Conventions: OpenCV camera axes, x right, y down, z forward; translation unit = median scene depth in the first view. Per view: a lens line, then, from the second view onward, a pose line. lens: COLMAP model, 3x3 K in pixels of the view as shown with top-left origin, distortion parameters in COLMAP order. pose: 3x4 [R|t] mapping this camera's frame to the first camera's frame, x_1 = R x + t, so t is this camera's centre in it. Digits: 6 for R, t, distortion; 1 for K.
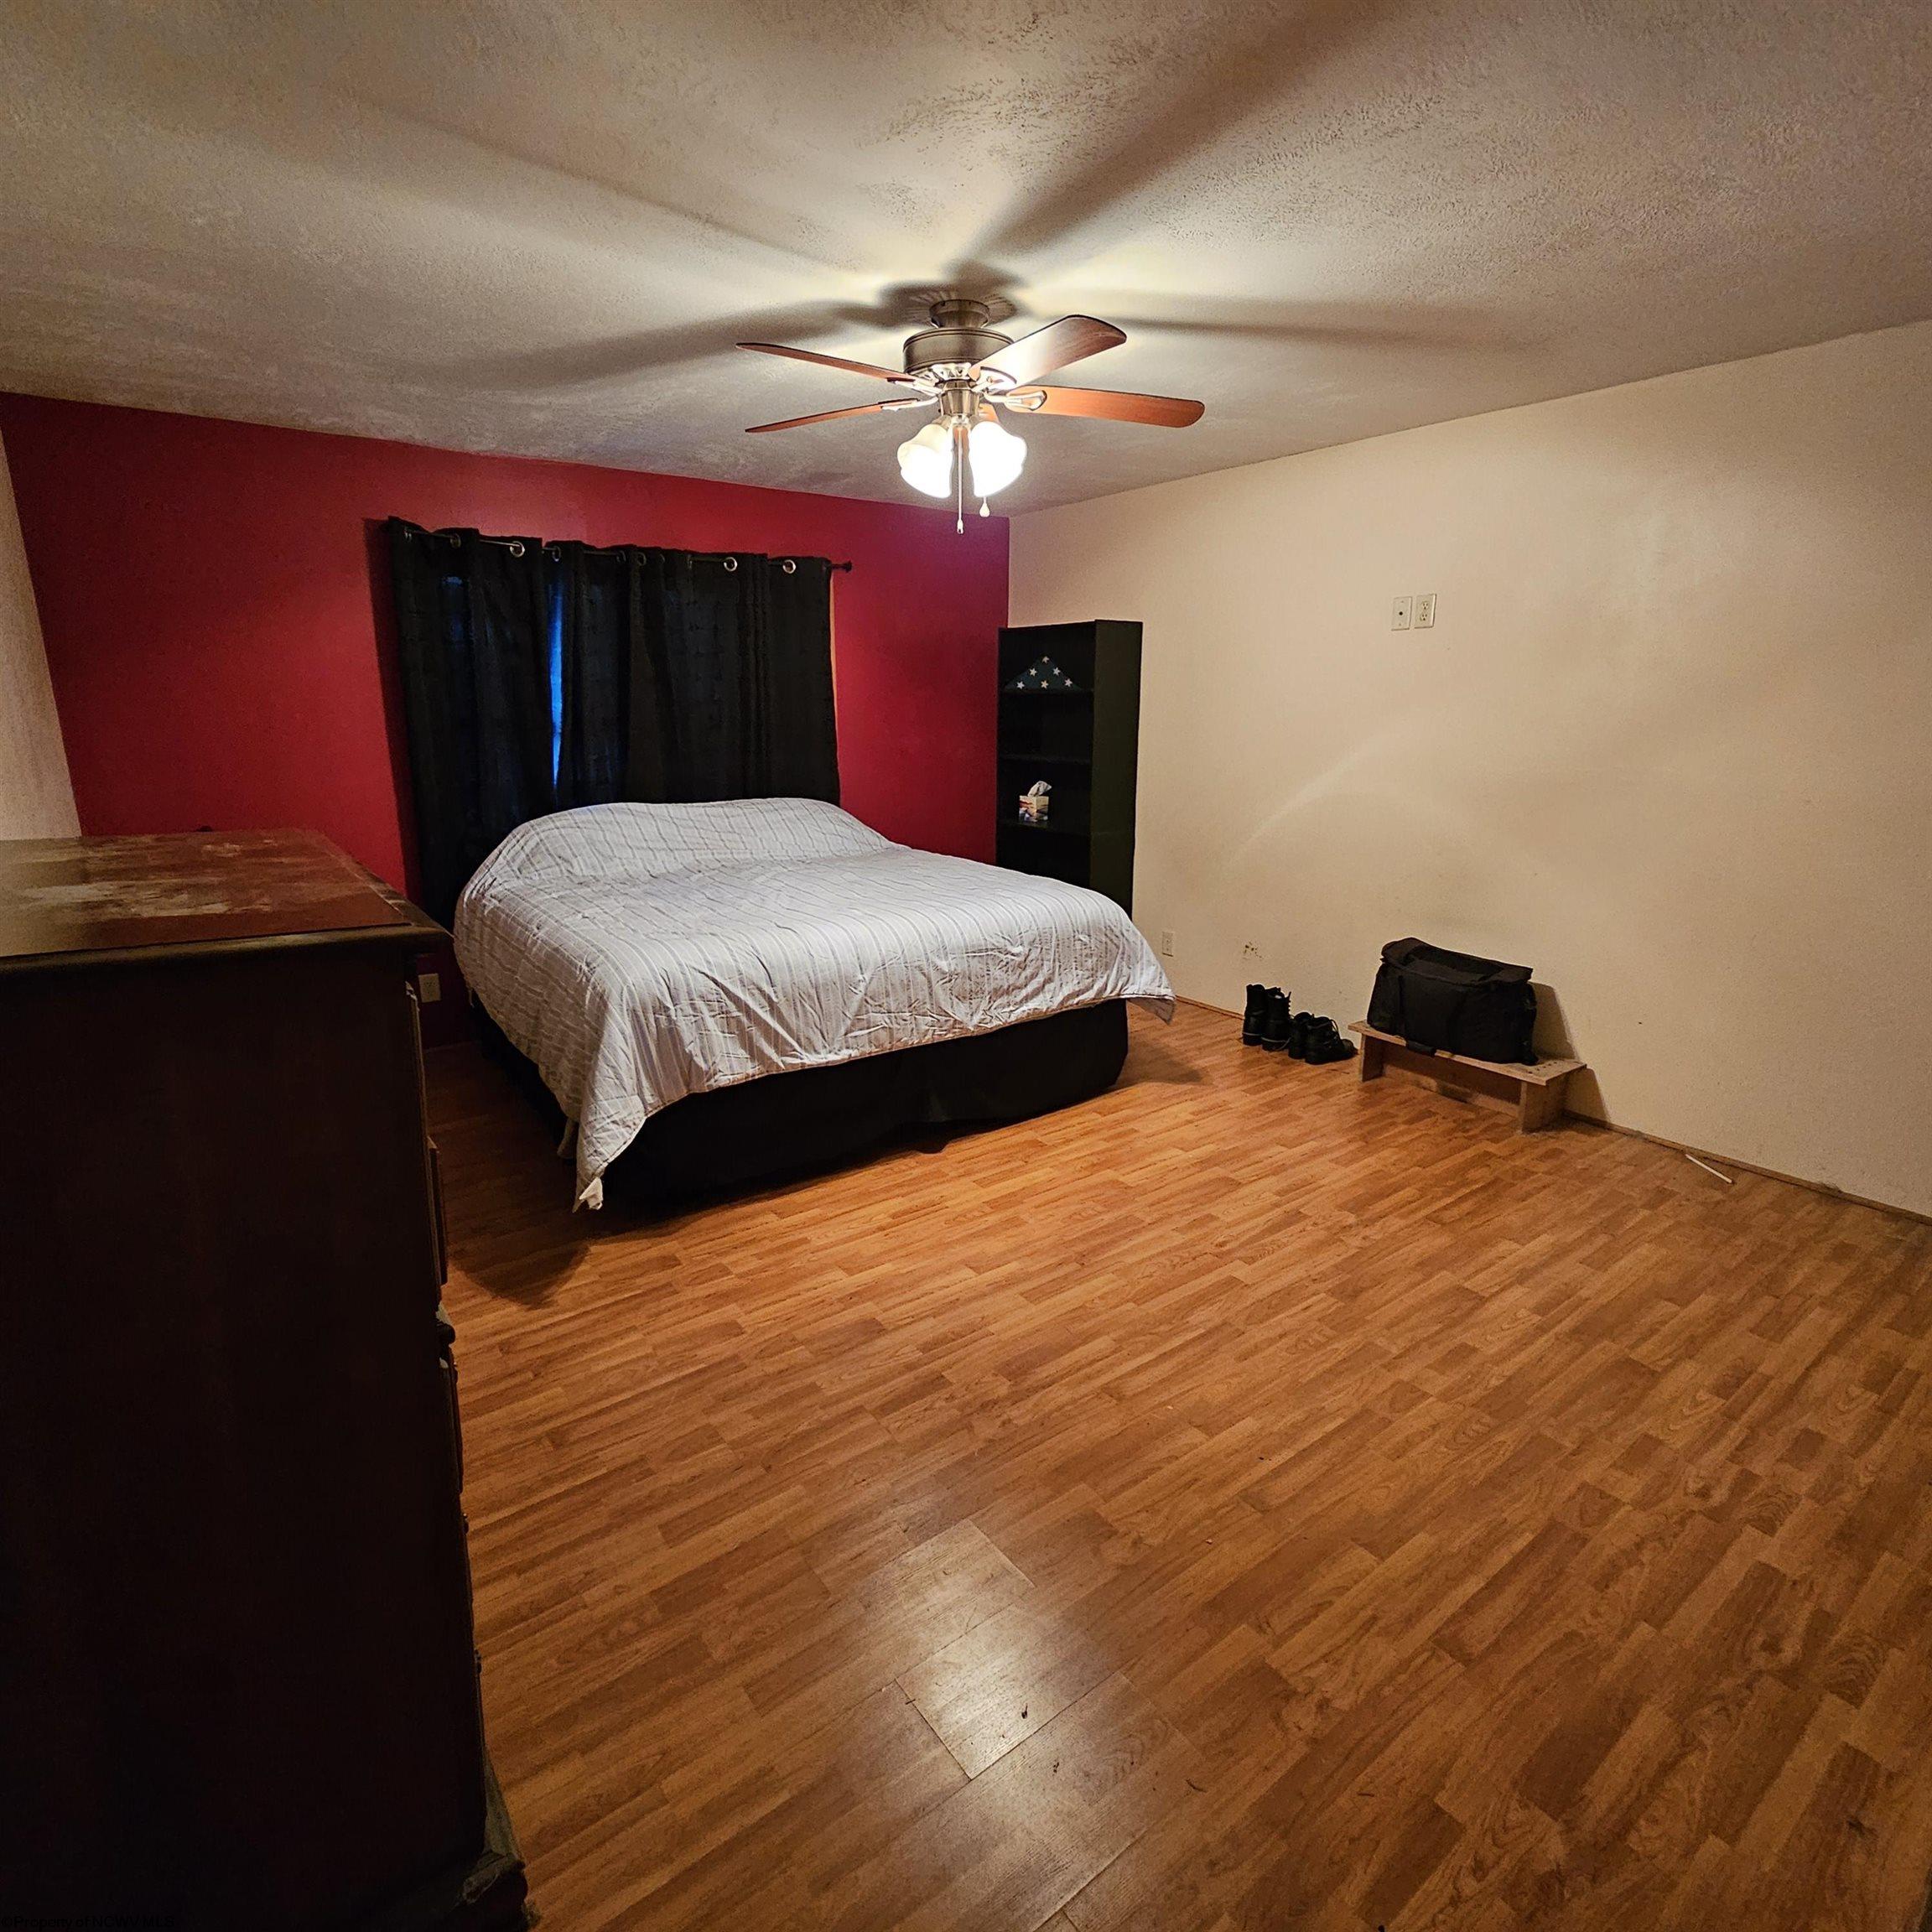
lens RADIAL K [[1058.4, 0, 966.6], [0, 1058.4, 964.0], [0, 0, 1]] dist [0.003432, -0.000571]
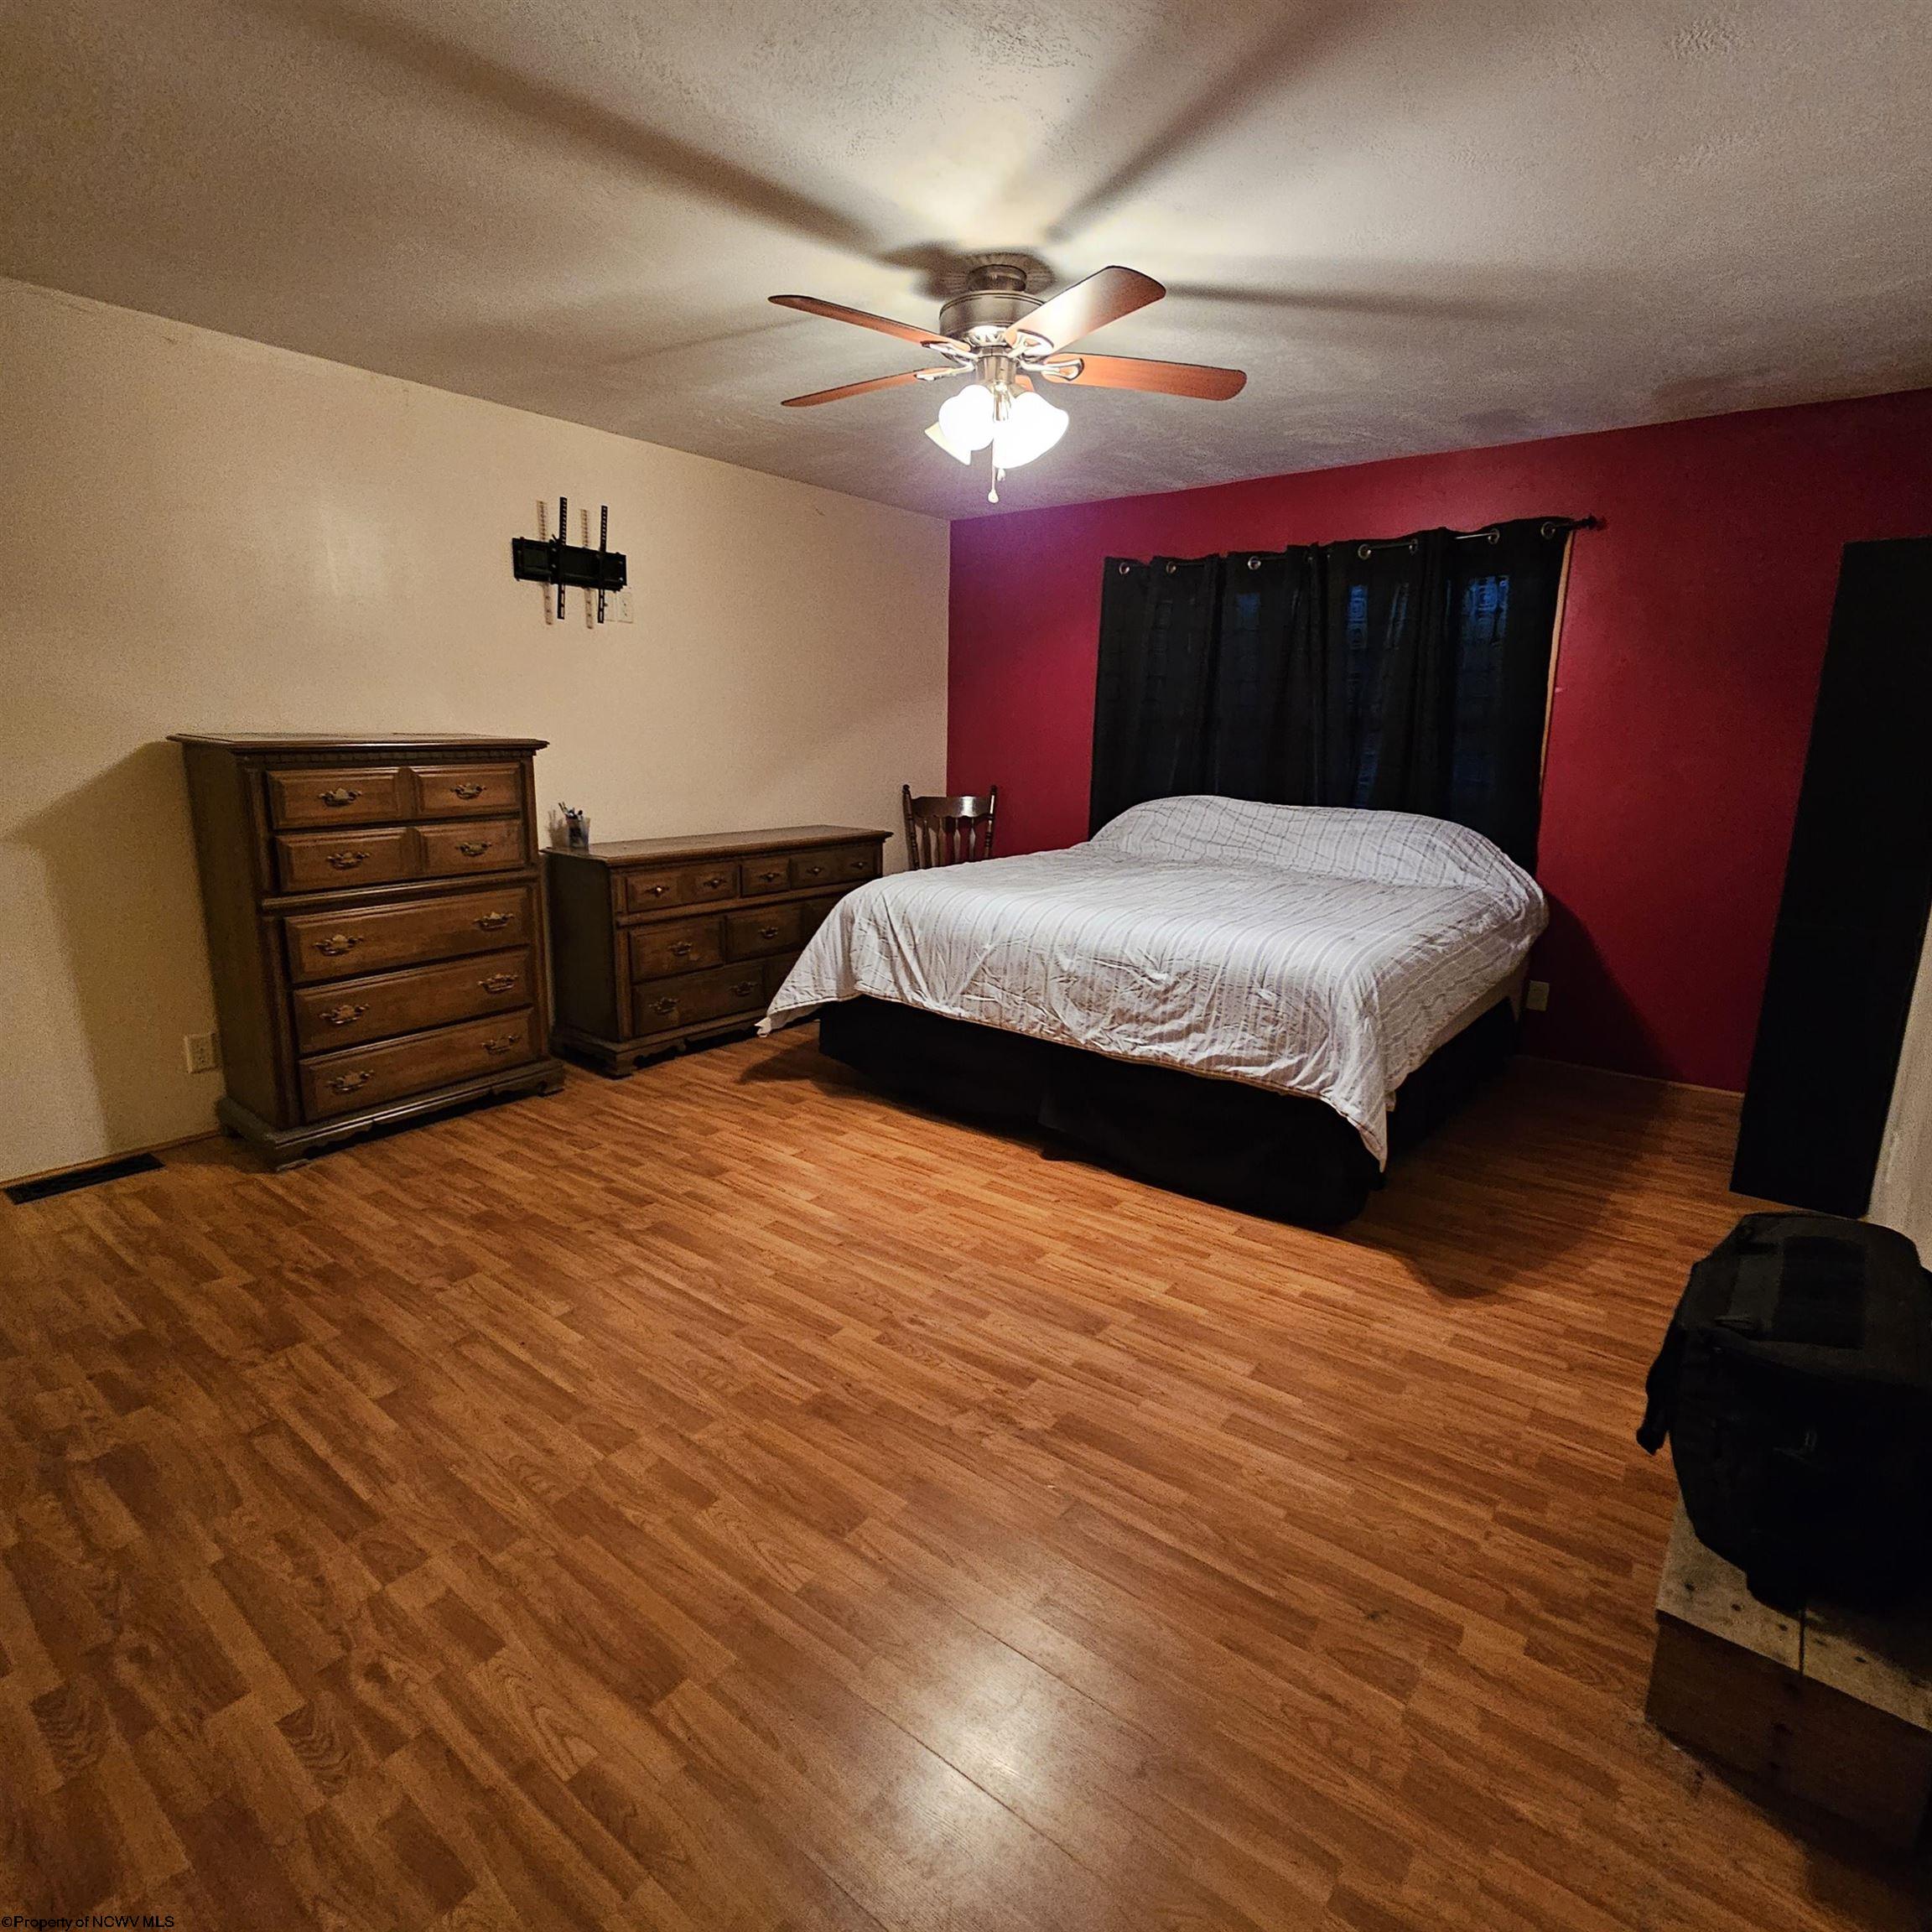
lens RADIAL K [[1058.4, 0, 964.1], [0, 1058.4, 961.9], [0, 0, 1]] dist [0.003432, -0.000571]
pose [[0.254084, 0.207026, -0.944765, 0.925203], [-0.249381, 0.957816, 0.142817, -0.122313], [0.934479, 0.199319, 0.294995, 0.707202]]
